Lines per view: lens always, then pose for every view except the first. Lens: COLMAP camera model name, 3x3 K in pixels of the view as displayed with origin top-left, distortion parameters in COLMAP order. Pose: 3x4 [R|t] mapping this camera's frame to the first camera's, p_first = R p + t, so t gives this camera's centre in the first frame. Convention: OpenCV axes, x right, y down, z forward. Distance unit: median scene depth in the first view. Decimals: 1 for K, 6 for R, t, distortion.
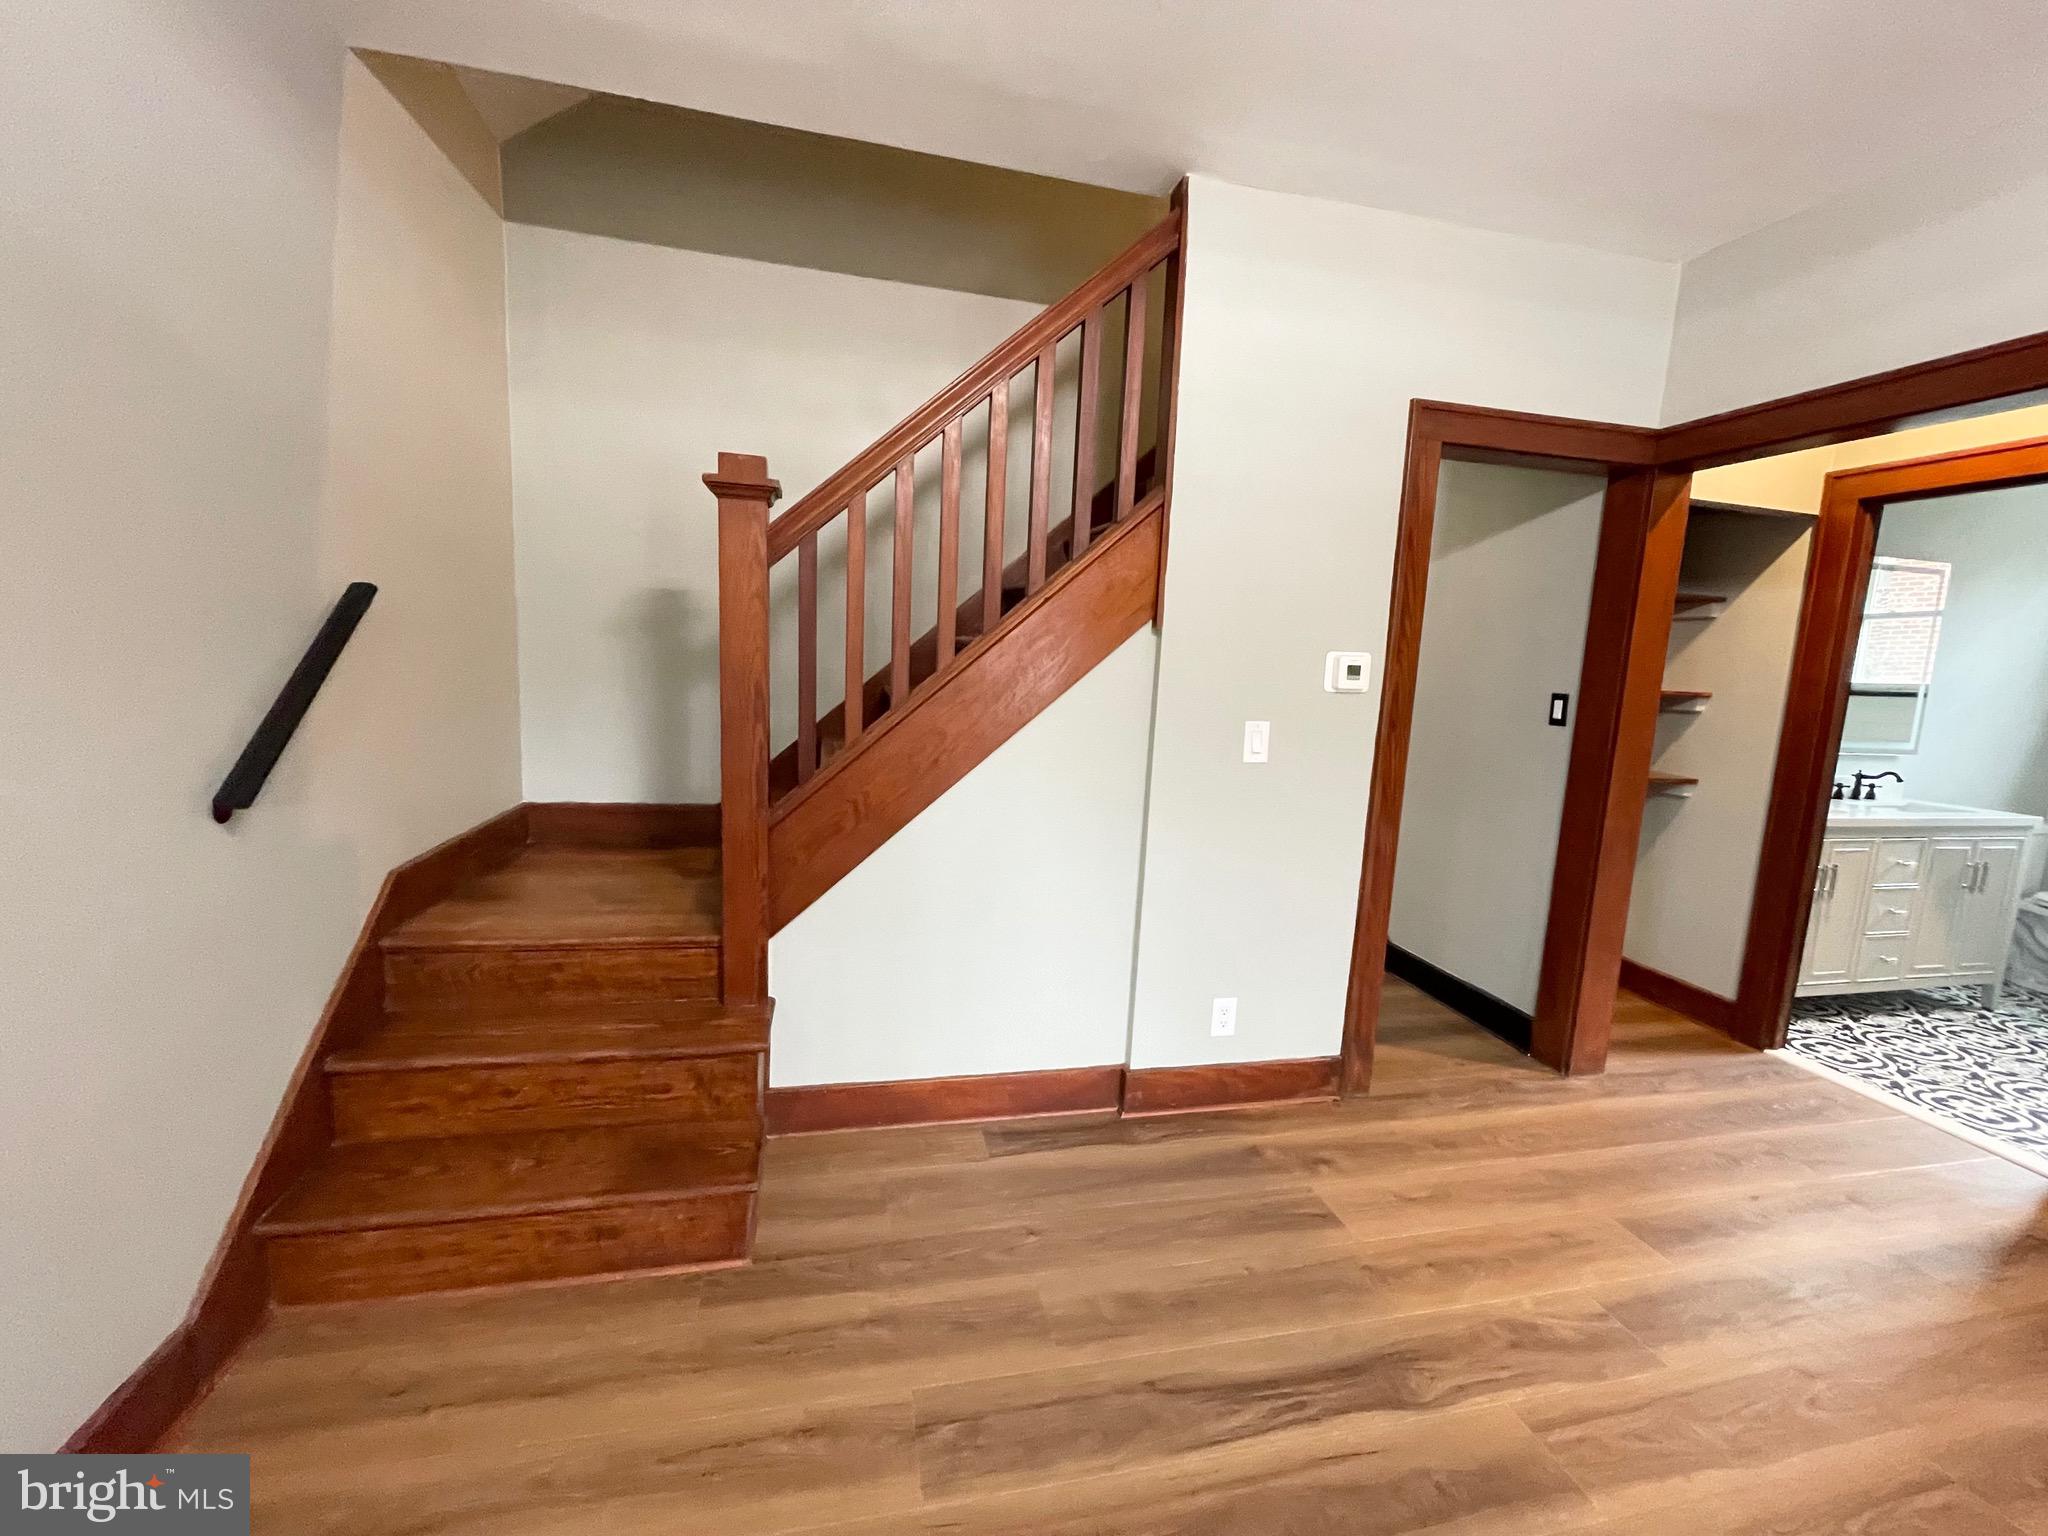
lens RADIAL K [[823.0, 0, 1021.1], [0, 823.0, 768.5], [0, 0, 1]] dist [-0.001497, -0.000495]
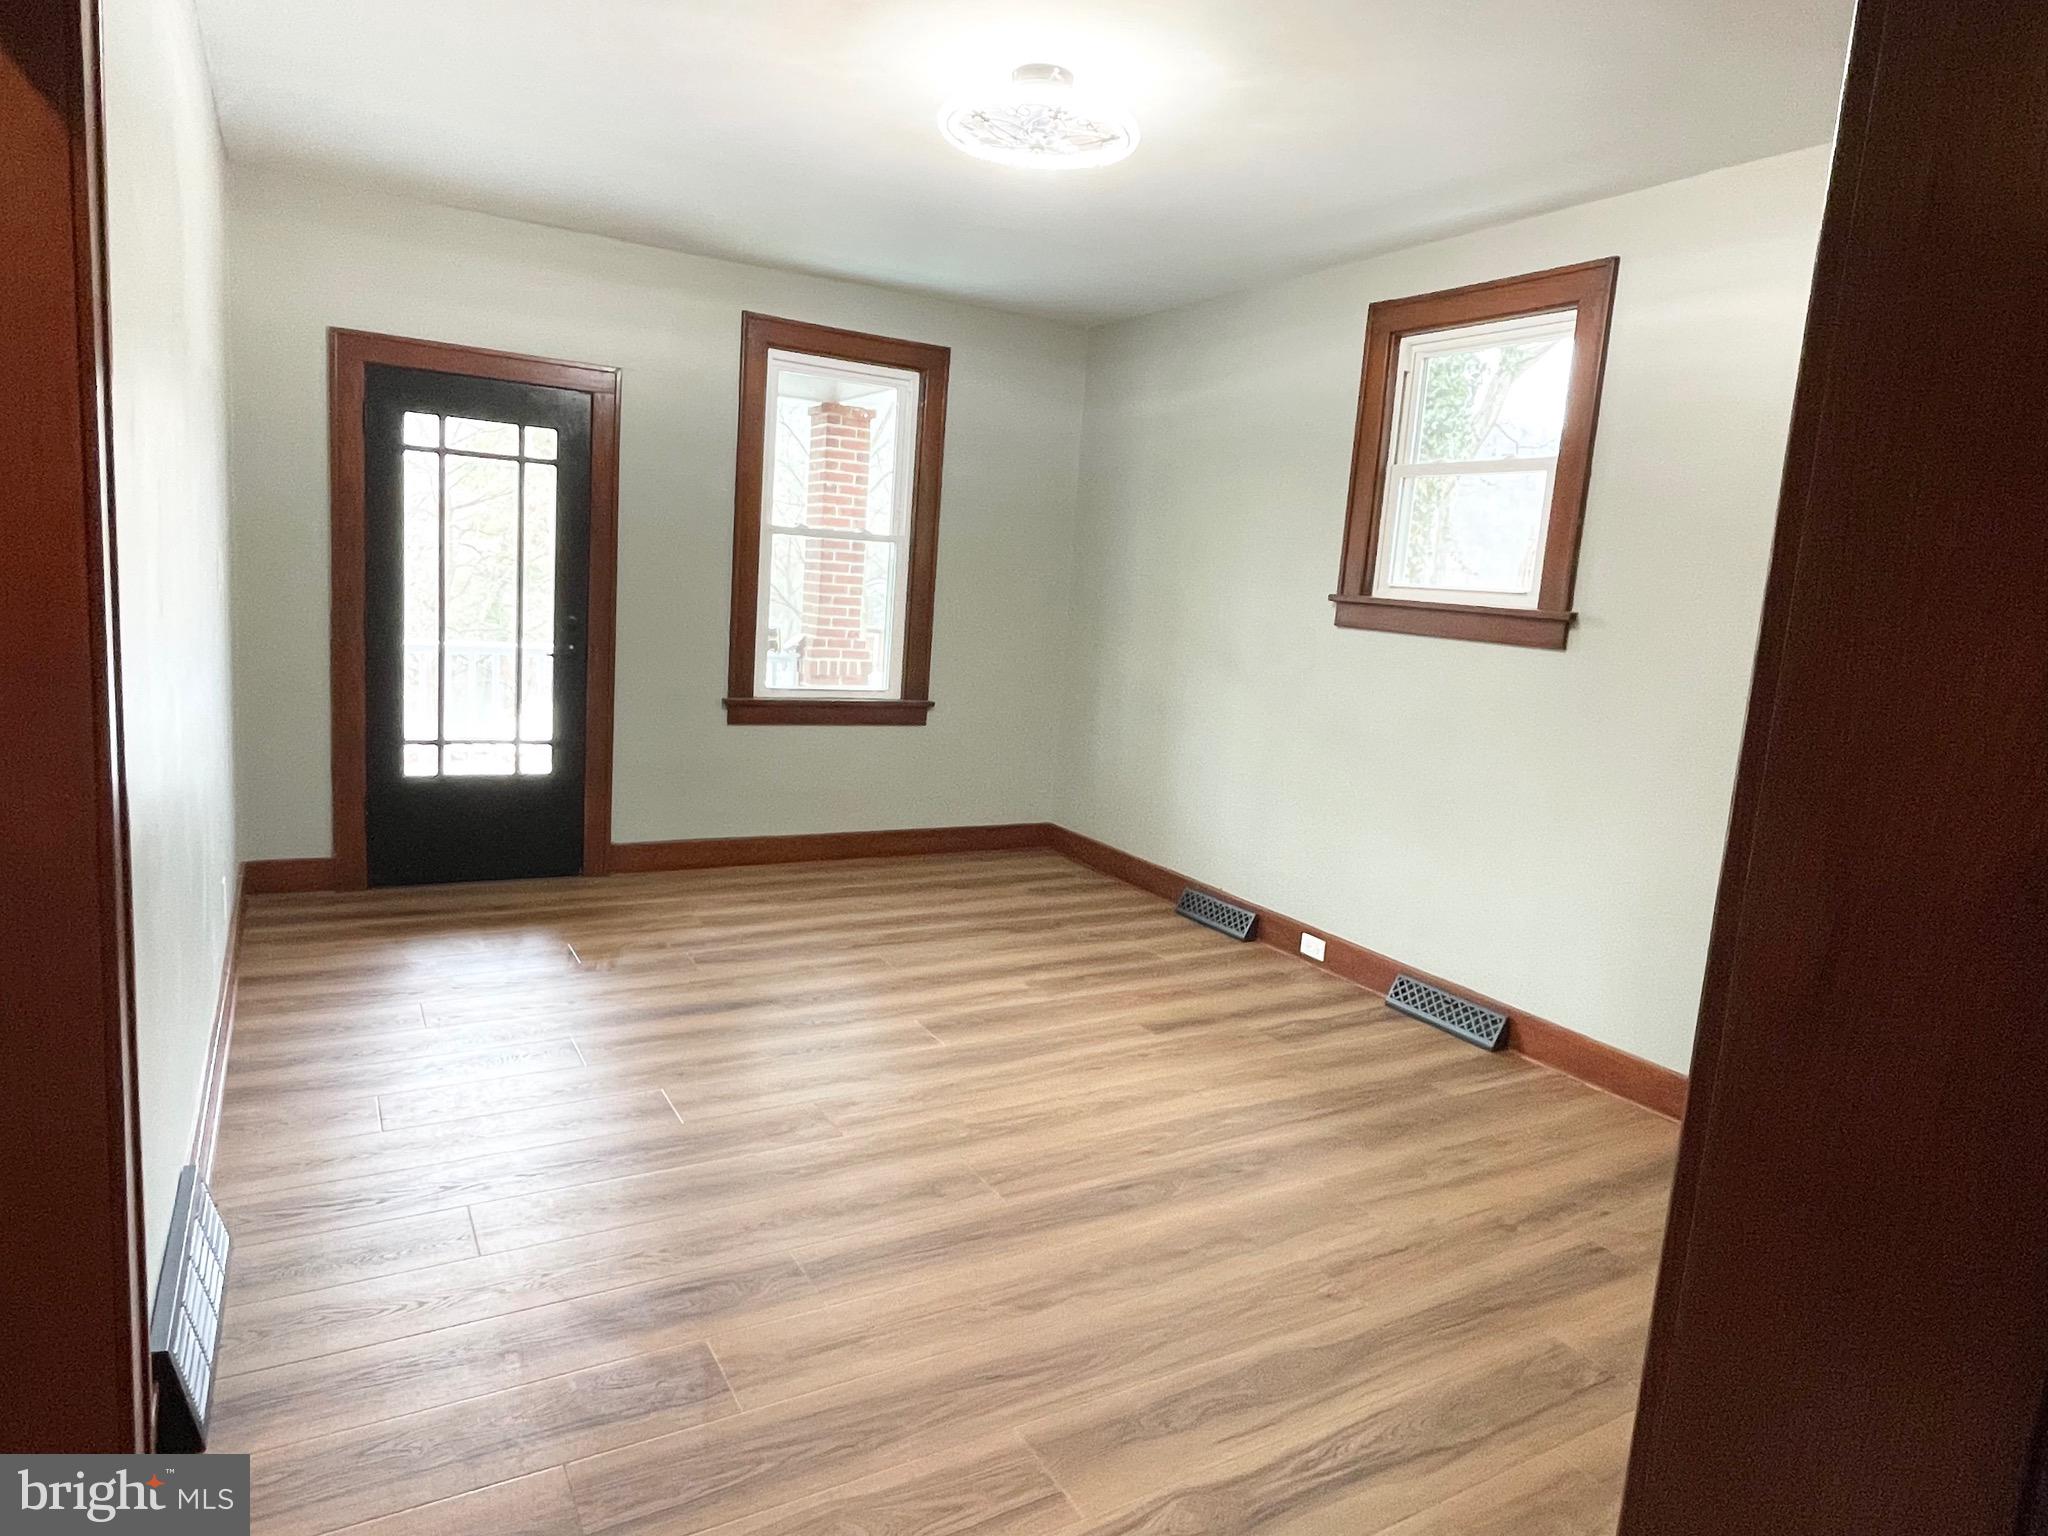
lens RADIAL K [[1216.1, 0, 1024.0], [0, 1216.1, 768.0], [0, 0, 1]] dist [-0.000393, -0.000097]
pose [[-0.946507, -0.064914, -0.316087, 0.712123], [-0.154187, 0.951478, 0.266301, -0.157685], [0.283463, 0.300792, -0.910589, 1.229564]]
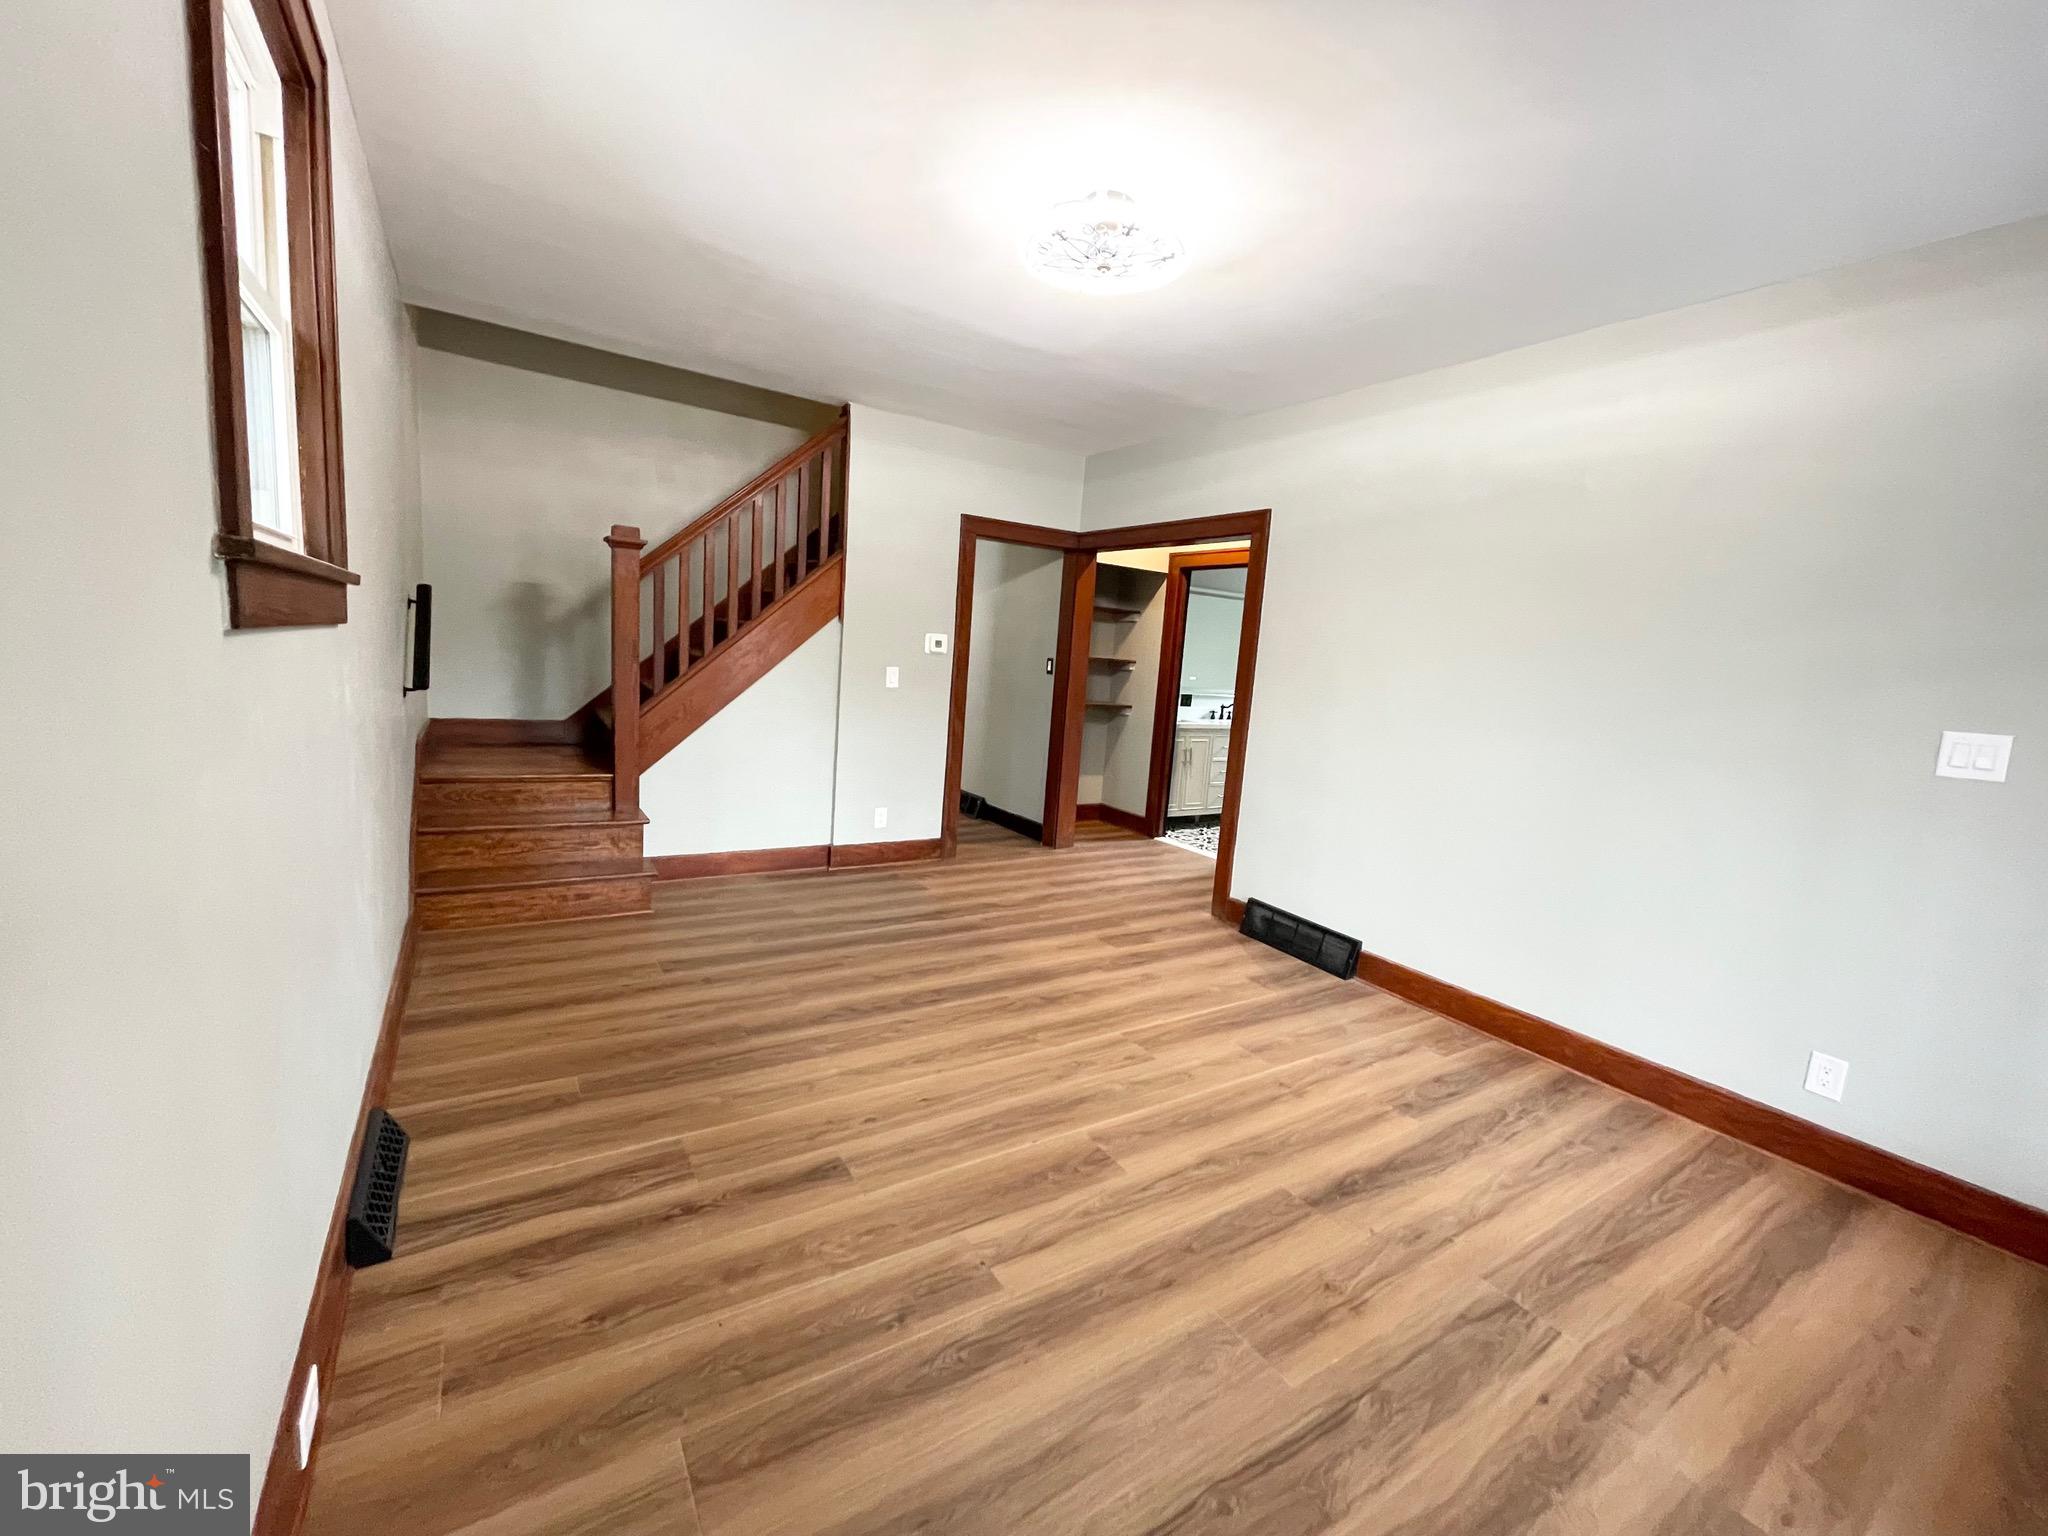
lens RADIAL K [[823.0, 0, 1021.1], [0, 823.0, 768.5], [0, 0, 1]] dist [-0.001497, -0.000495]
pose [[0.940137, -0.026426, 0.339770, -0.113219], [0.016637, 0.999359, 0.031691, 0.136182], [-0.340390, -0.024142, 0.939974, -1.042514]]
